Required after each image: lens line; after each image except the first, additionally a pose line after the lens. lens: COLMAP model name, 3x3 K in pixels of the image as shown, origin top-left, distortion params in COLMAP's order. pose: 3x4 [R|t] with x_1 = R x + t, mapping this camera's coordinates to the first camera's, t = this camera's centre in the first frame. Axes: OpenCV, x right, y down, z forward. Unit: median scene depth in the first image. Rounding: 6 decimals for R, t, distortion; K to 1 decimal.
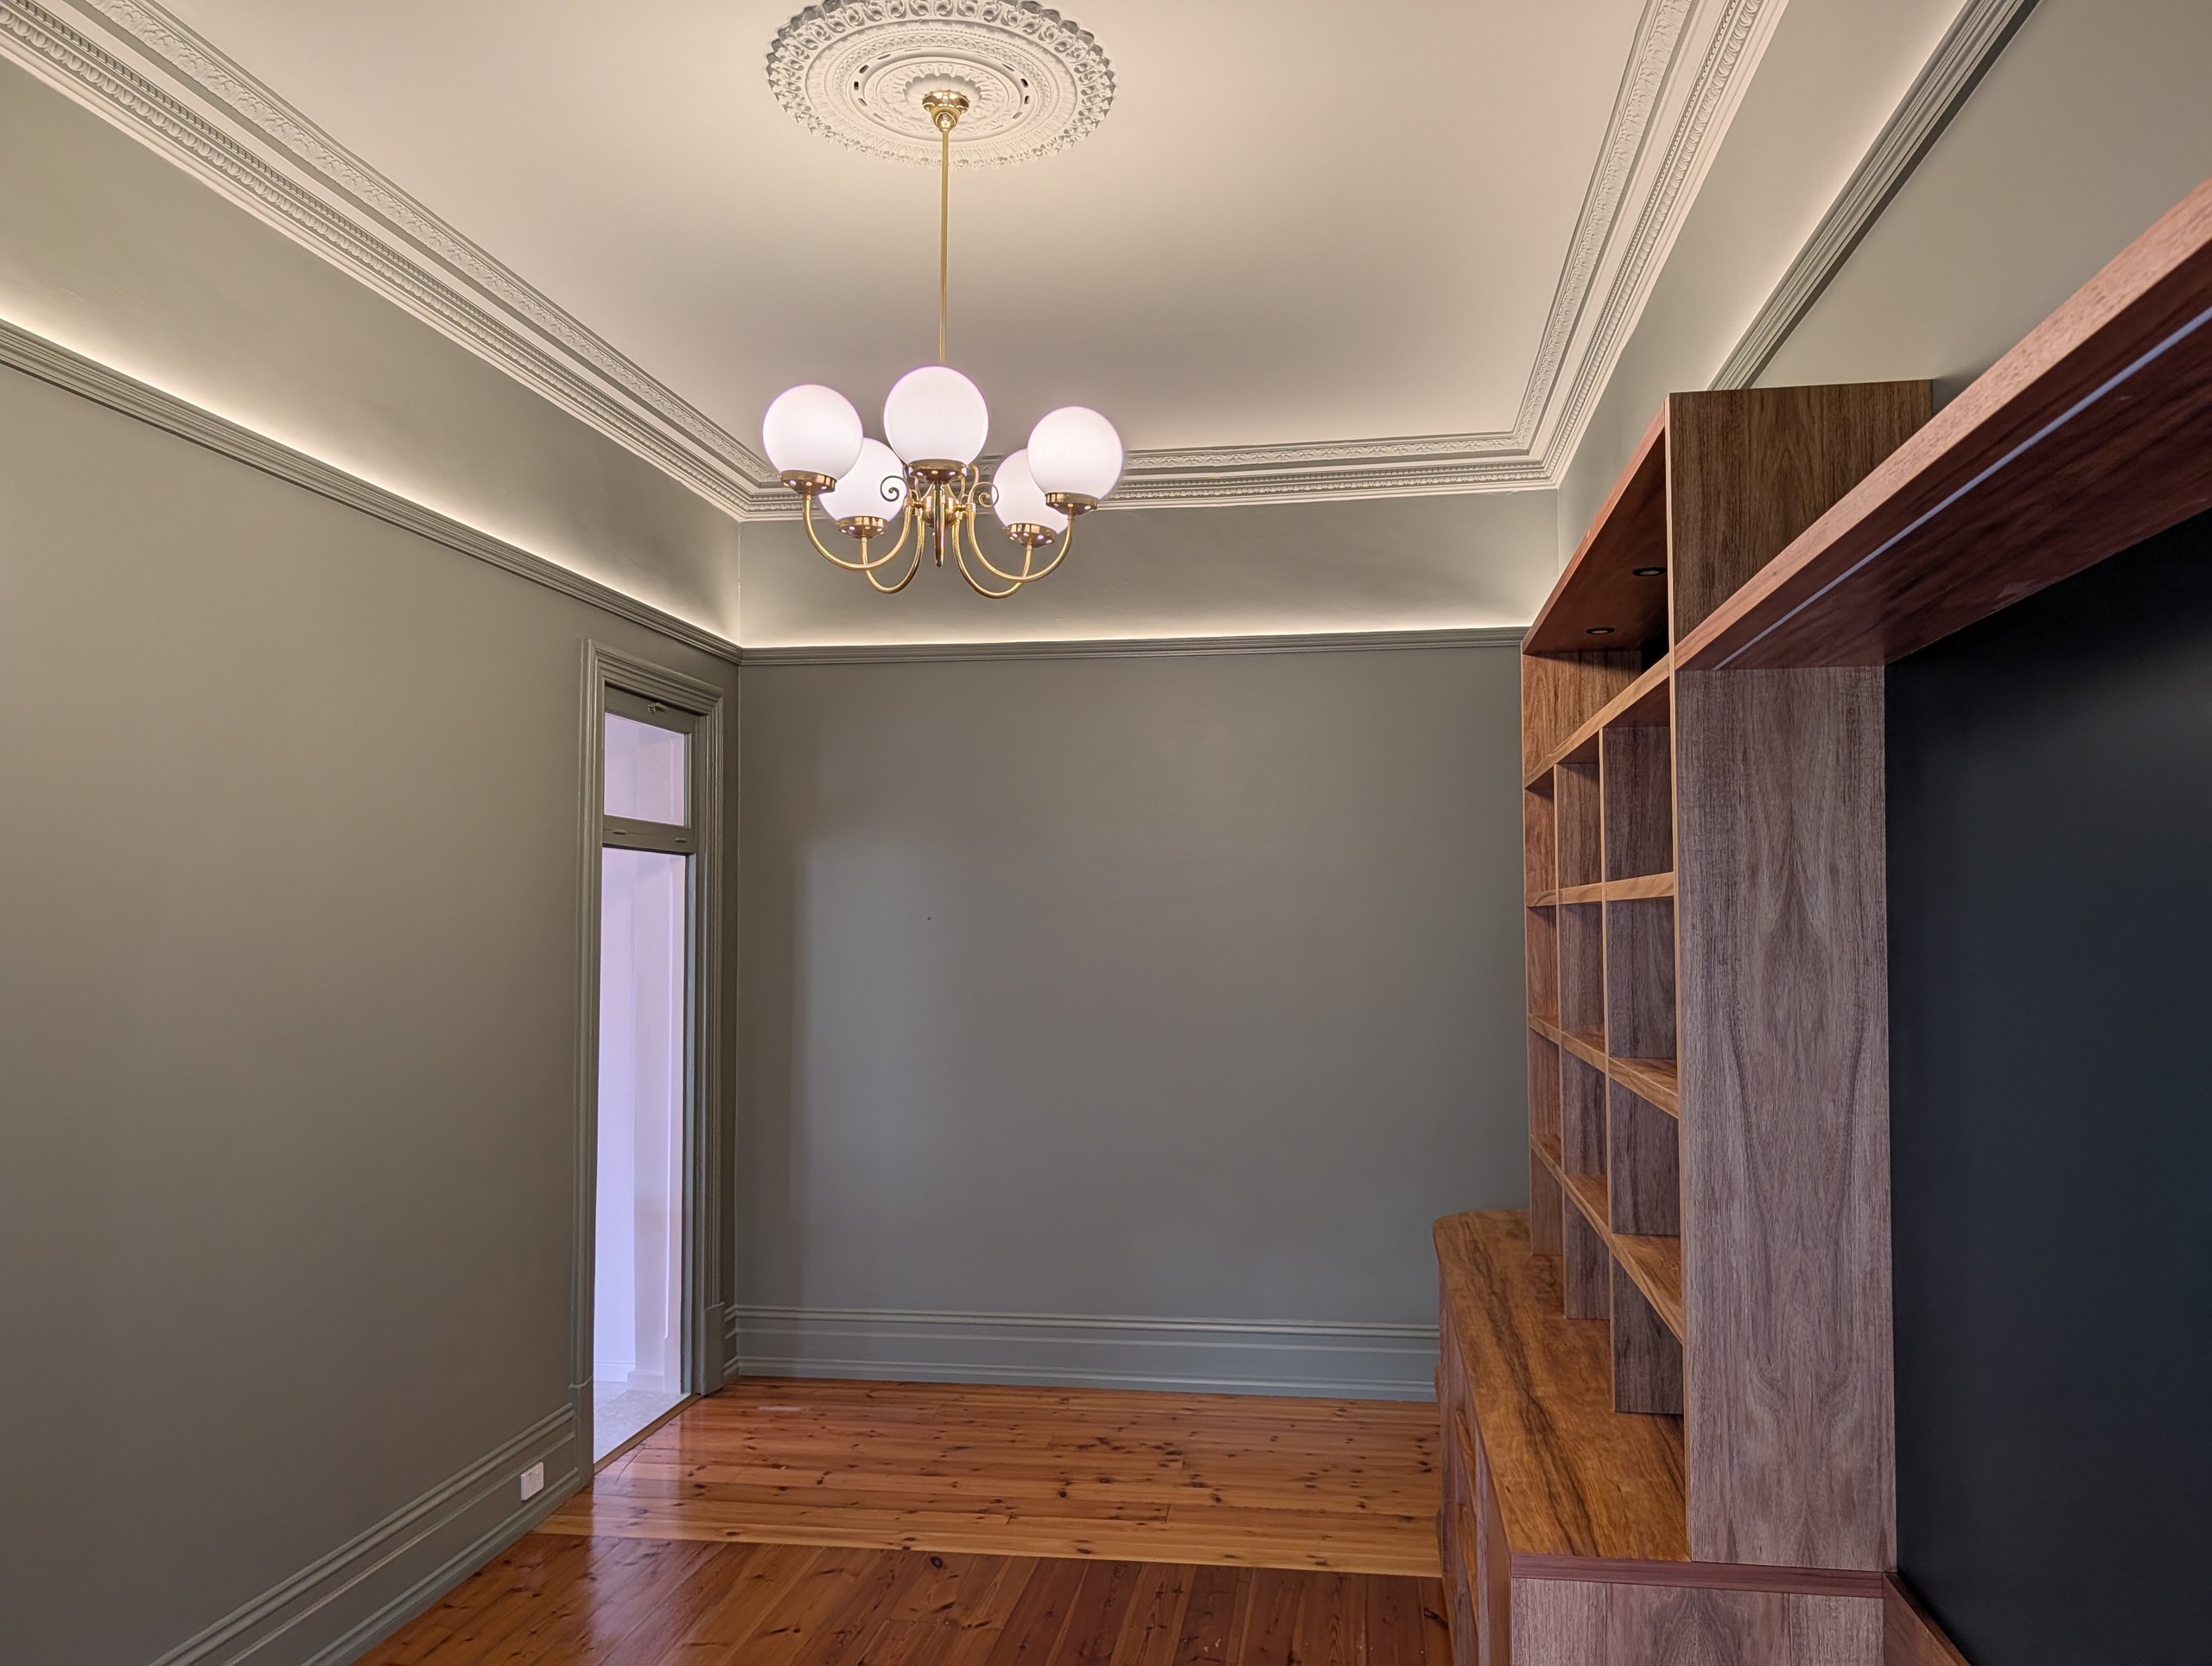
lens RADIAL K [[1597.5, 0, 1107.1], [0, 1597.5, 834.7], [0, 0, 1]] dist [0.030071, -0.022979]
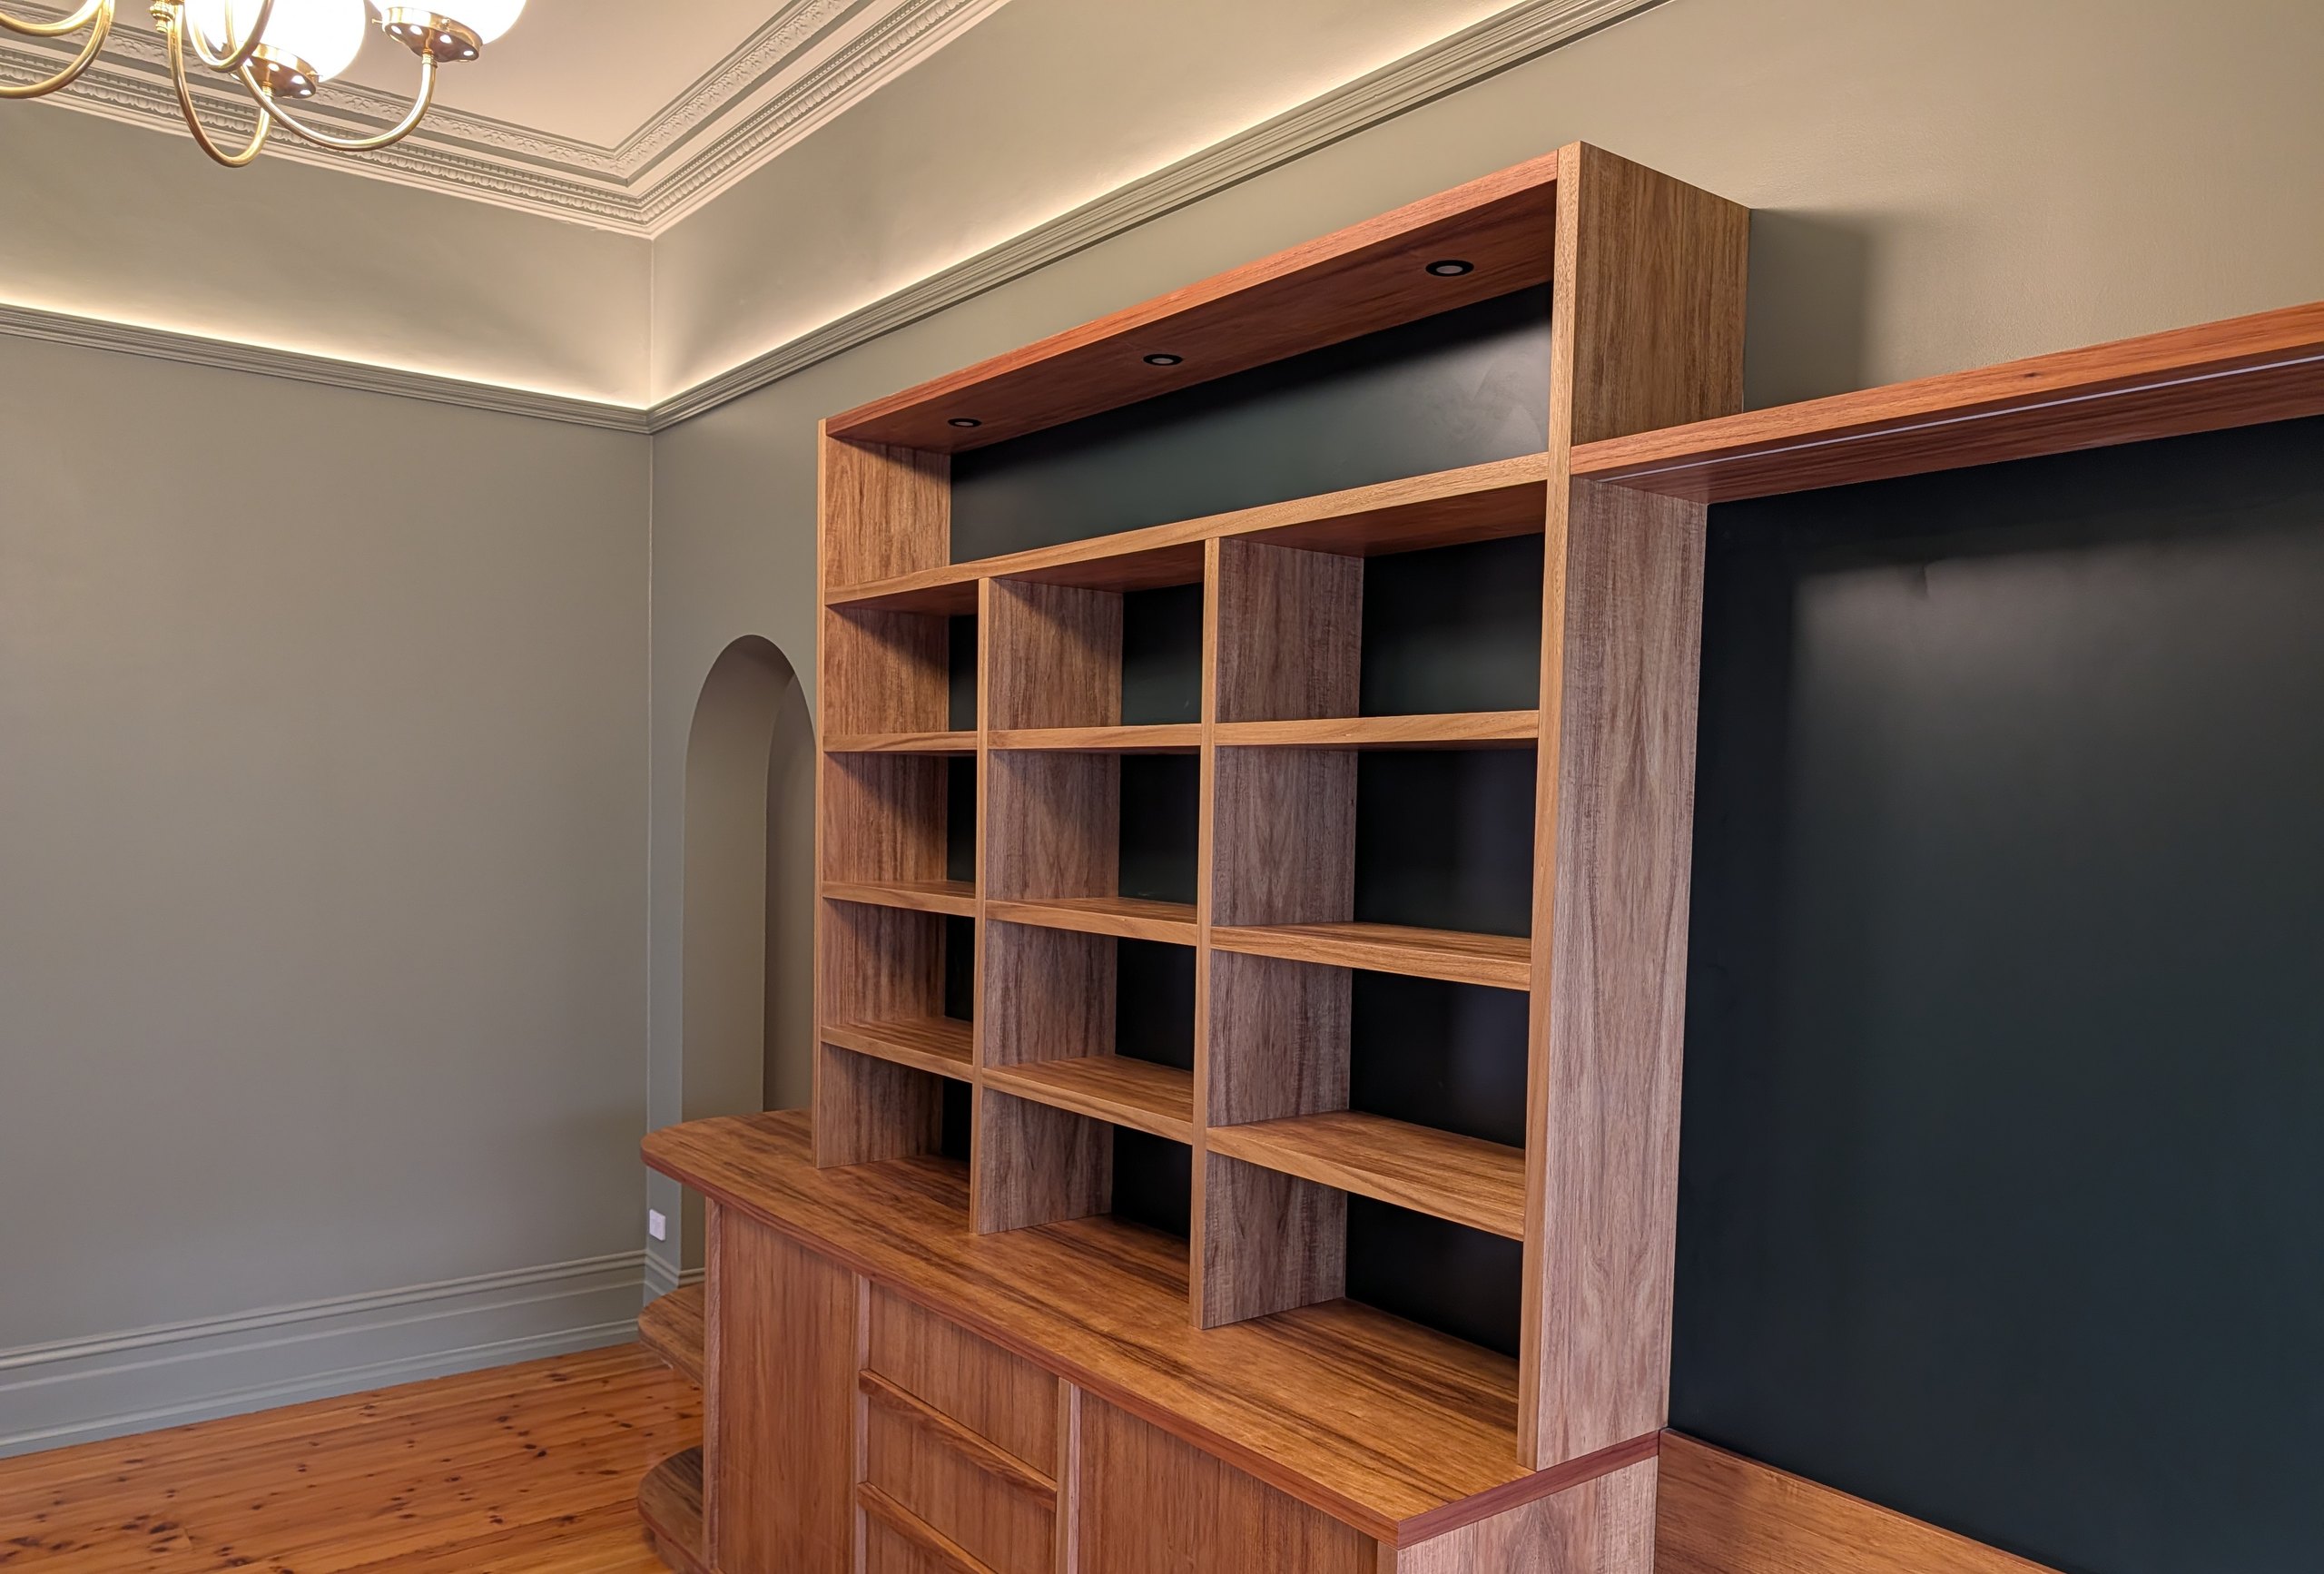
lens RADIAL K [[1692.0, 0, 1185.9], [0, 1692.0, 867.4], [0, 0, 1]] dist [0.025271, -0.019167]
pose [[0.683168, -0.009945, 0.730193, -0.458155], [-0.064552, 0.995171, 0.073949, 0.053655], [-0.727402, -0.097655, 0.679227, 0.517865]]
